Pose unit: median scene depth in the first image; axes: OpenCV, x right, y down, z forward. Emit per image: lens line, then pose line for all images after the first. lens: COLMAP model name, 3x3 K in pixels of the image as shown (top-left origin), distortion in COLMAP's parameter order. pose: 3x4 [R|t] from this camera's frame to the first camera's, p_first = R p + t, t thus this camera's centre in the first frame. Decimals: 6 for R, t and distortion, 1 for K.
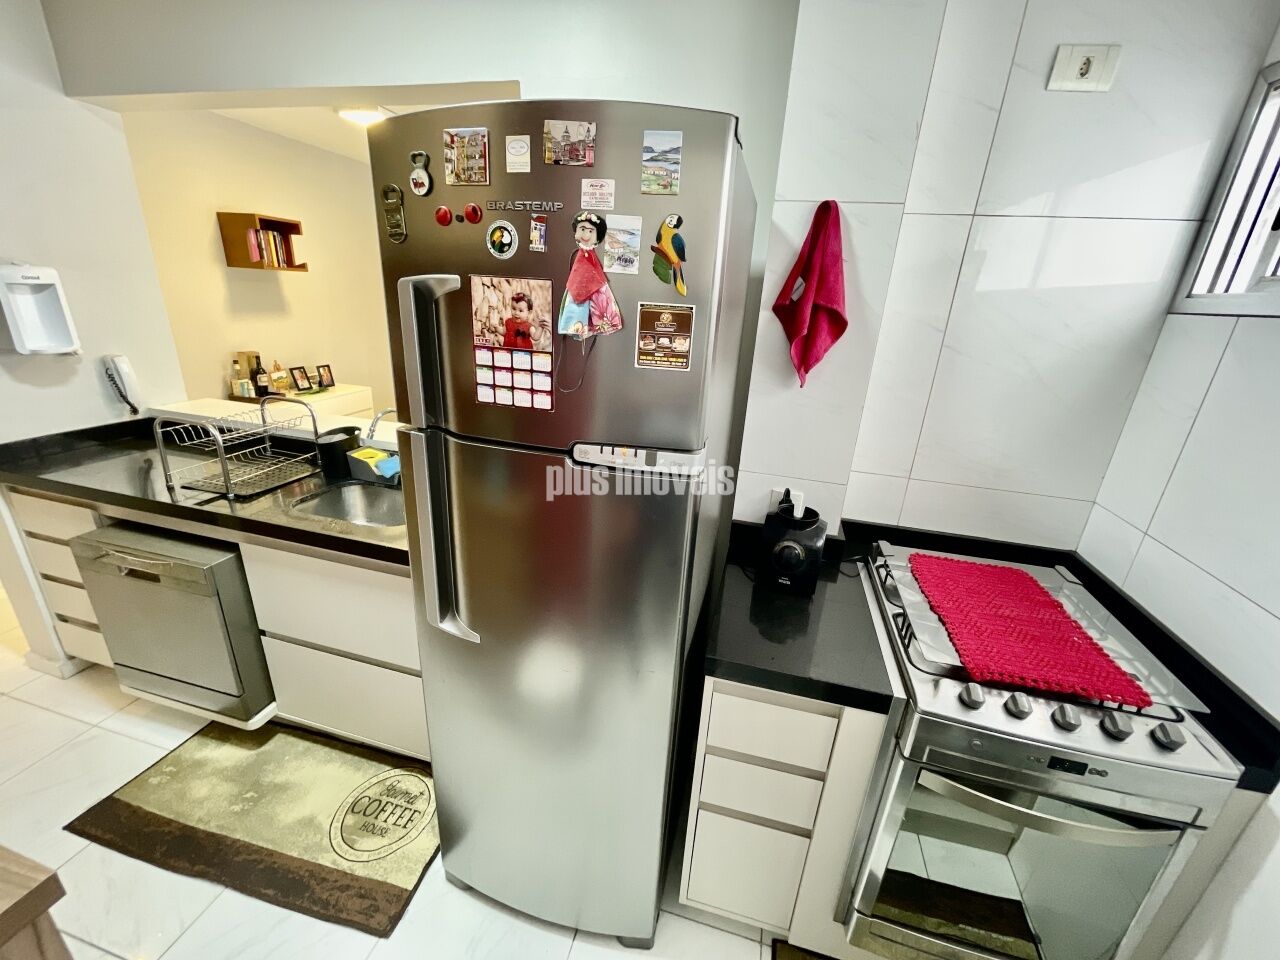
lens RADIAL K [[518.3, 0, 642.3], [0, 518.3, 481.7], [0, 0, 1]] dist [-0.000069, -0.000136]
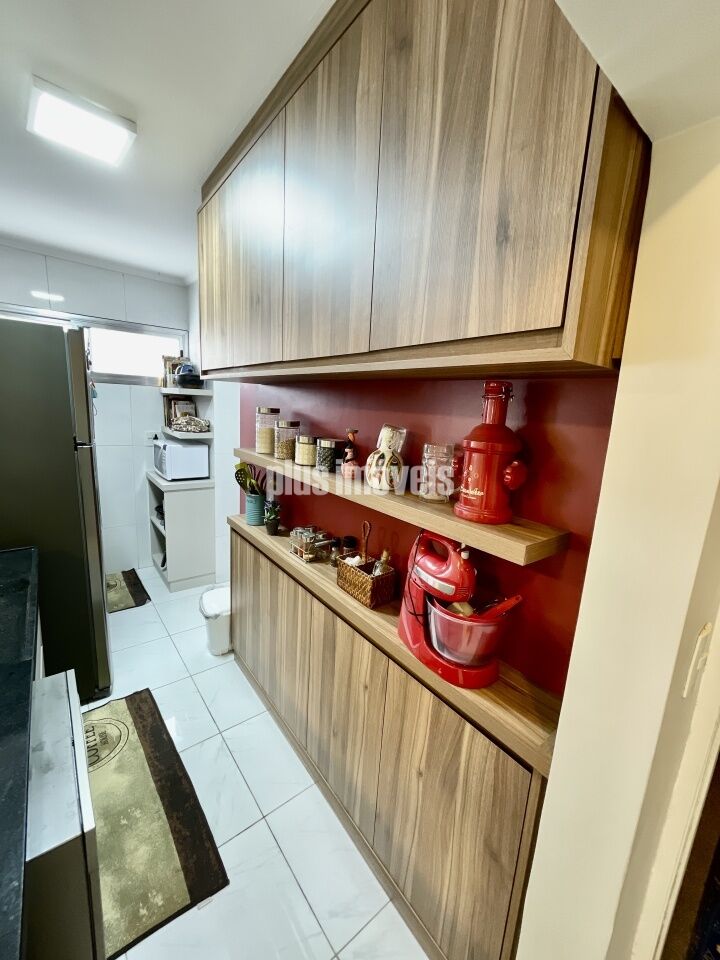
lens RADIAL K [[388.7, 0, 358.4], [0, 388.7, 480.0], [0, 0, 1]] dist [-0.000069, -0.000136]
pose [[-0.794064, -0.210026, 0.570396, -0.749565], [0.108820, 0.874125, 0.473353, -0.205634], [-0.598014, 0.437943, -0.671256, 0.465649]]
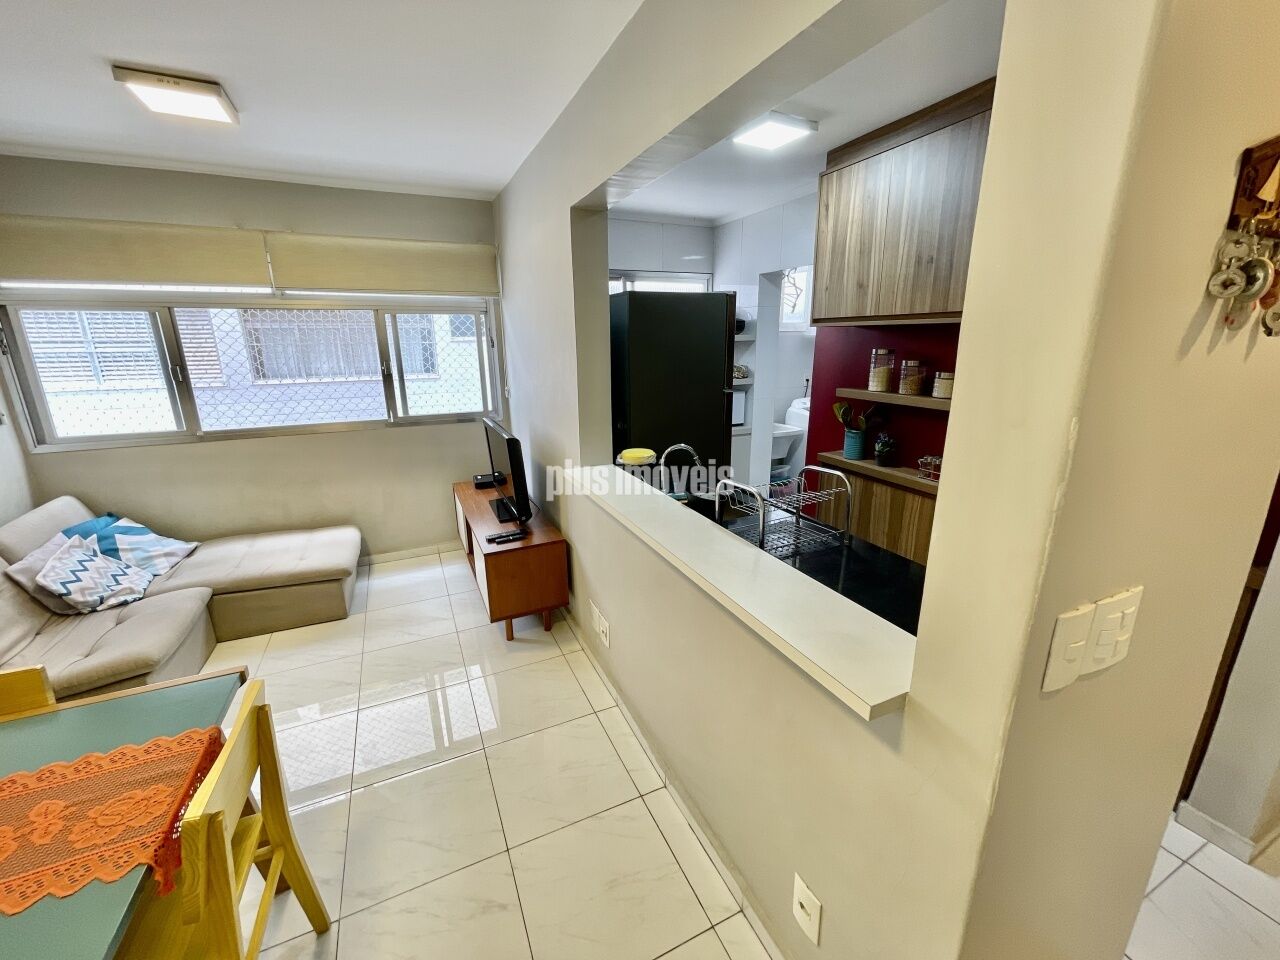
lens RADIAL K [[518.3, 0, 641.4], [0, 518.3, 478.4], [0, 0, 1]] dist [-0.000069, -0.000136]
pose [[-0.637651, -0.246527, 0.729812, -0.706370], [0.239513, 0.836999, 0.492002, -0.368691], [-0.732144, 0.488525, -0.474667, 0.890131]]
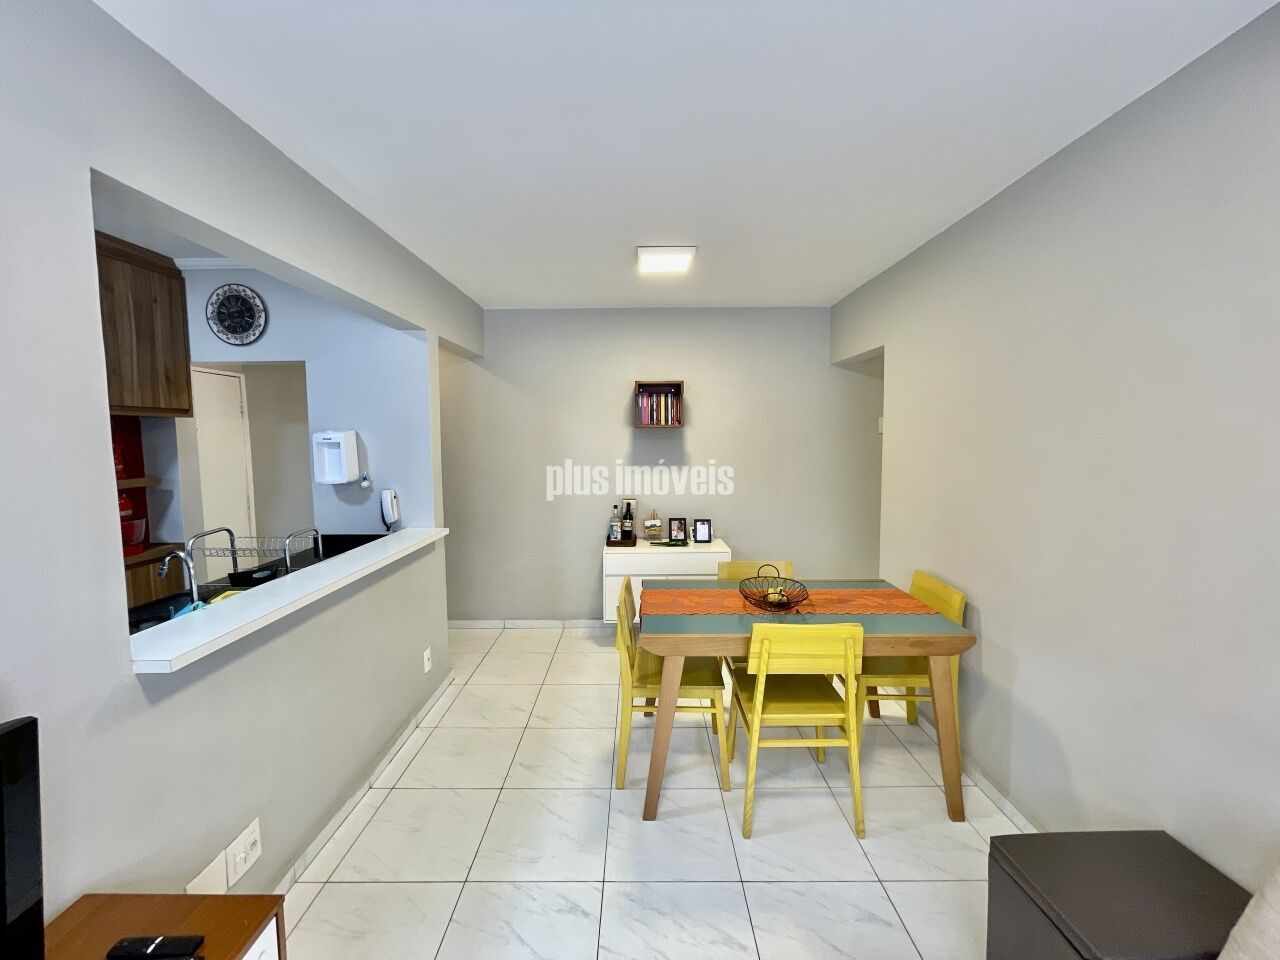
lens RADIAL K [[518.3, 0, 636.8], [0, 518.3, 475.8], [0, 0, 1]] dist [-0.000069, -0.000136]
pose [[0.255373, 0.015421, -0.966720, 0.337258], [-0.314196, 0.946927, -0.067894, -0.247210], [0.914366, 0.321078, 0.246665, 0.786644]]
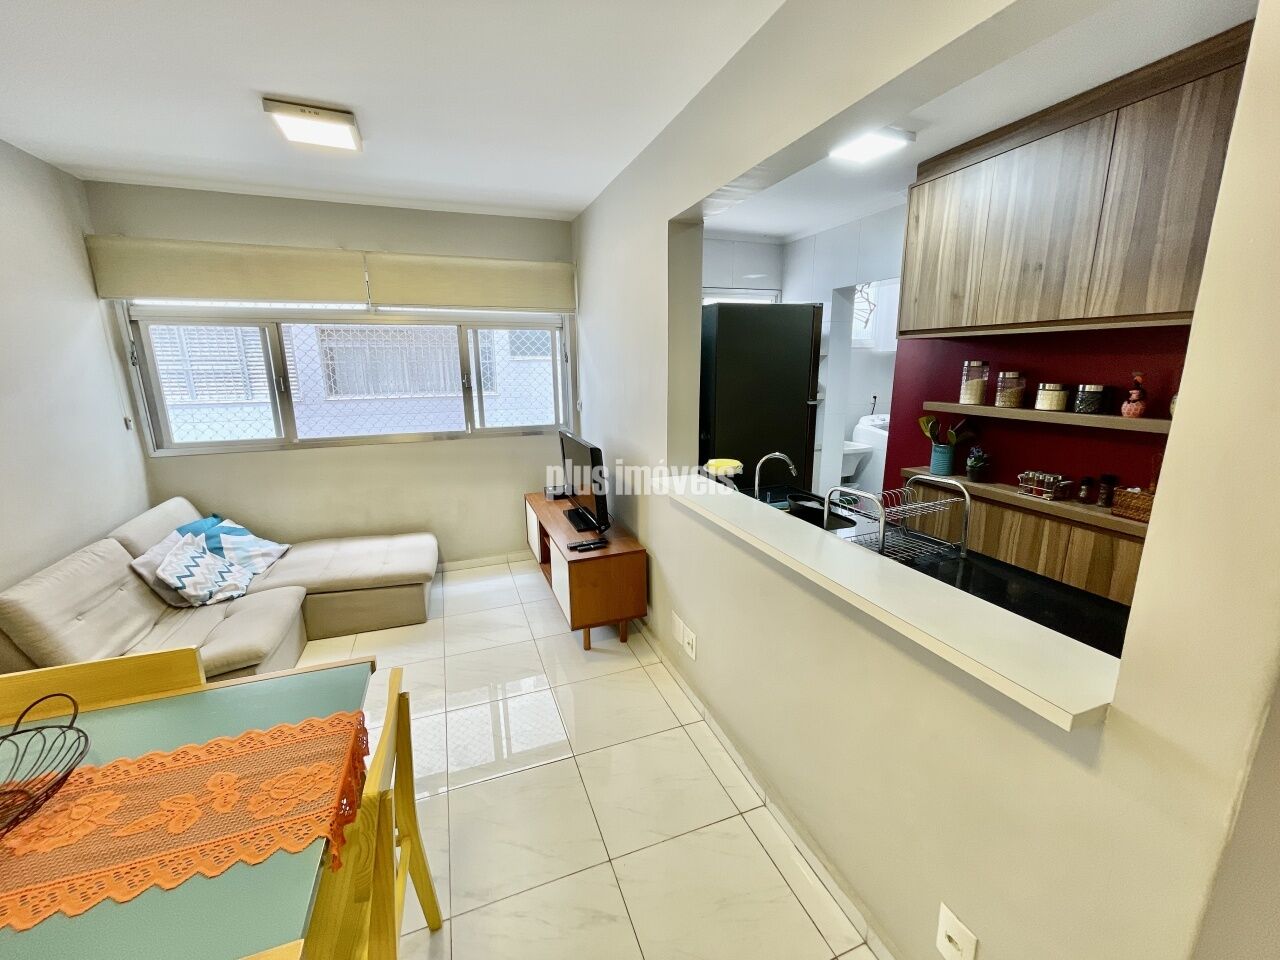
lens RADIAL K [[518.3, 0, 640.9], [0, 518.3, 478.1], [0, 0, 1]] dist [-0.000069, -0.000136]
pose [[-0.578654, -0.226429, 0.783511, -0.666348], [0.257869, 0.860607, 0.439157, -0.371761], [-0.773733, 0.456163, -0.439605, 0.950367]]
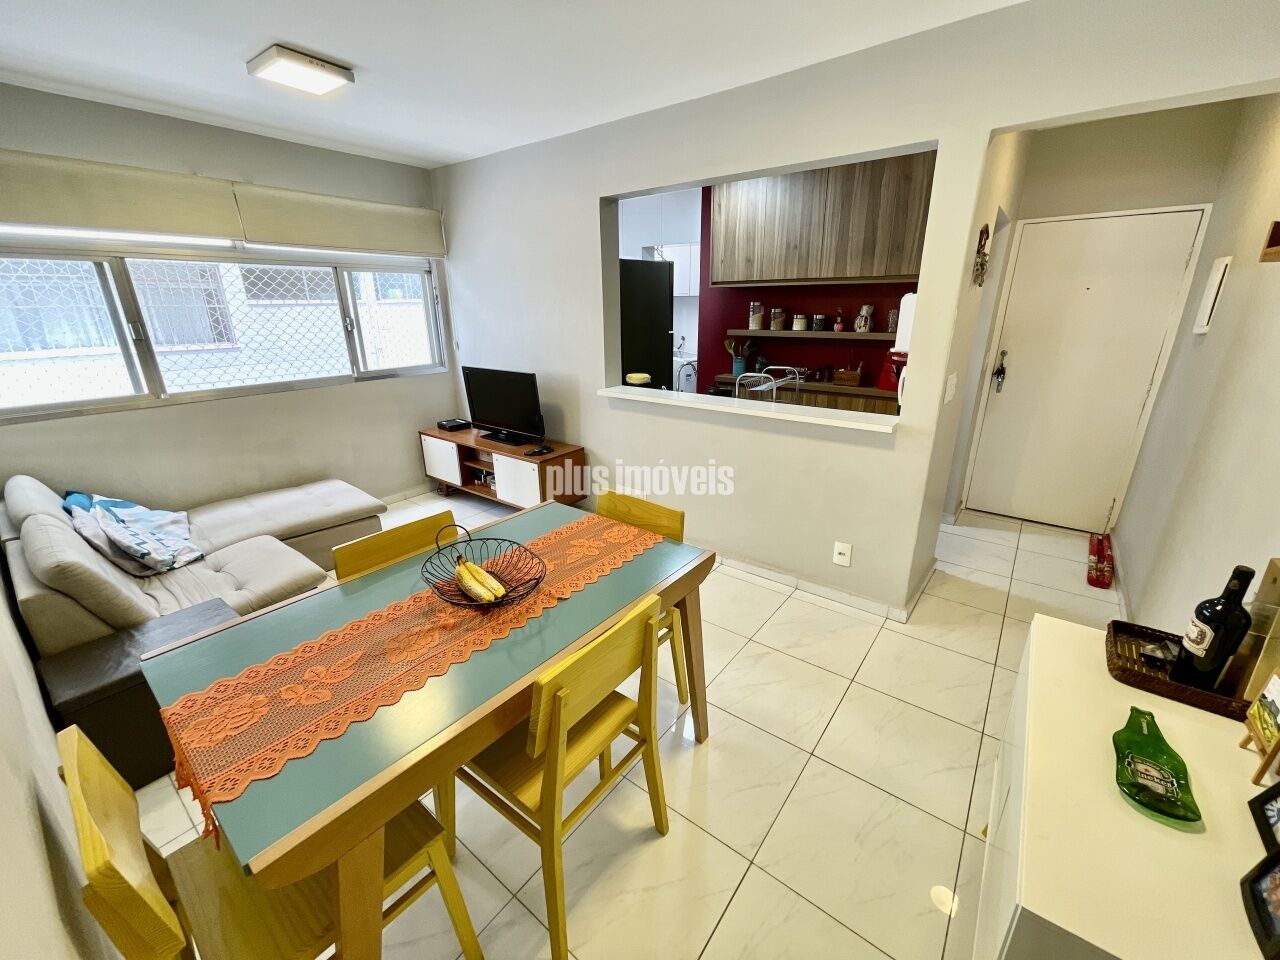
lens RADIAL K [[518.3, 0, 640.3], [0, 518.3, 477.9], [0, 0, 1]] dist [-0.000069, -0.000136]
pose [[-0.918740, -0.166291, 0.358140, -0.567851], [0.099008, 0.781008, 0.616623, -0.525512], [-0.382249, 0.601975, -0.701079, 1.395248]]
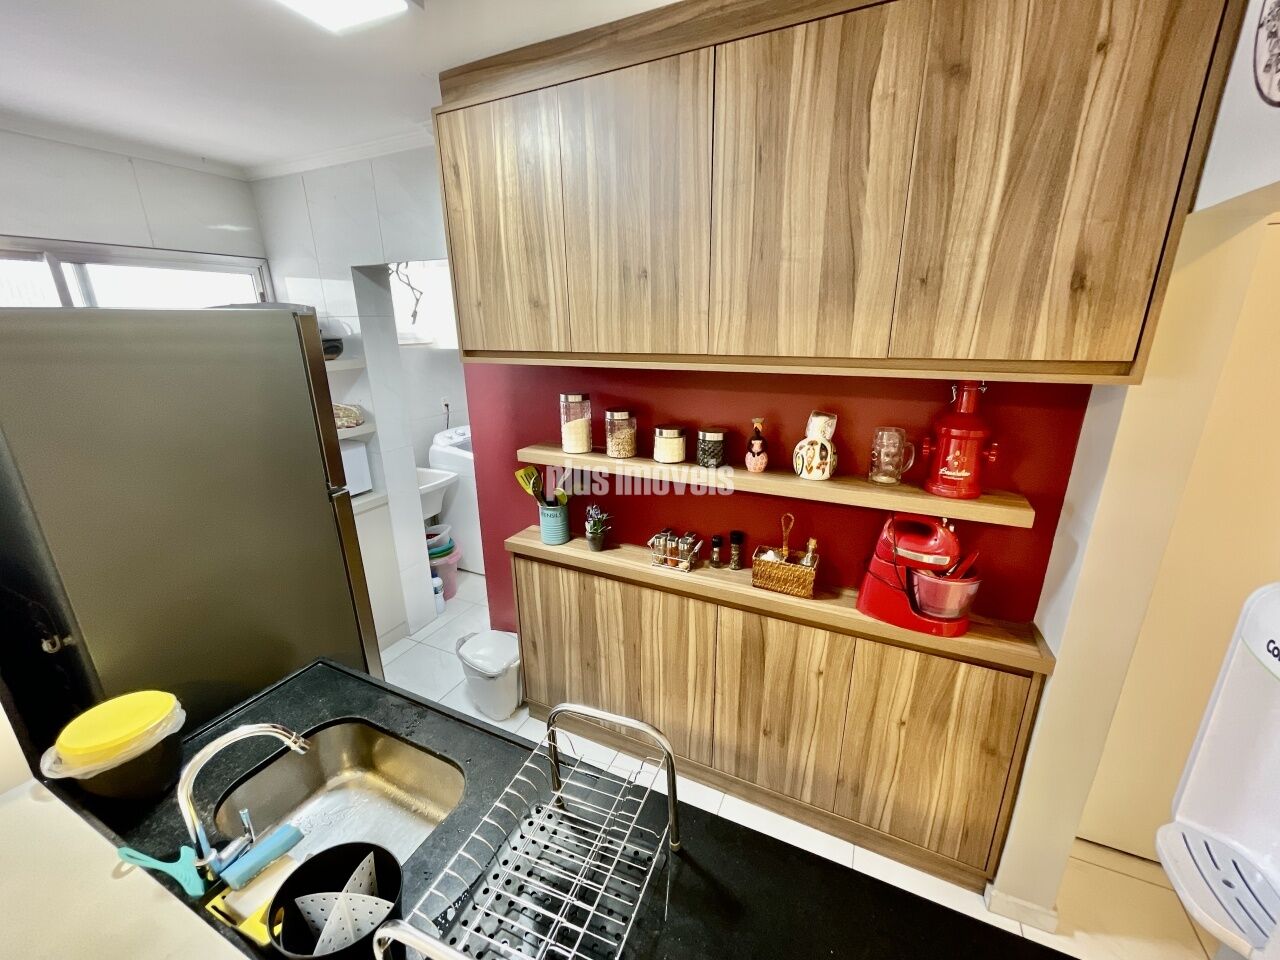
lens RADIAL K [[518.3, 0, 640.6], [0, 518.3, 478.2], [0, 0, 1]] dist [-0.000069, -0.000136]
pose [[-0.982914, -0.092183, 0.159320, -0.473328], [0.022667, 0.798348, 0.601769, -0.313477], [-0.182666, 0.595098, -0.782618, 0.612486]]
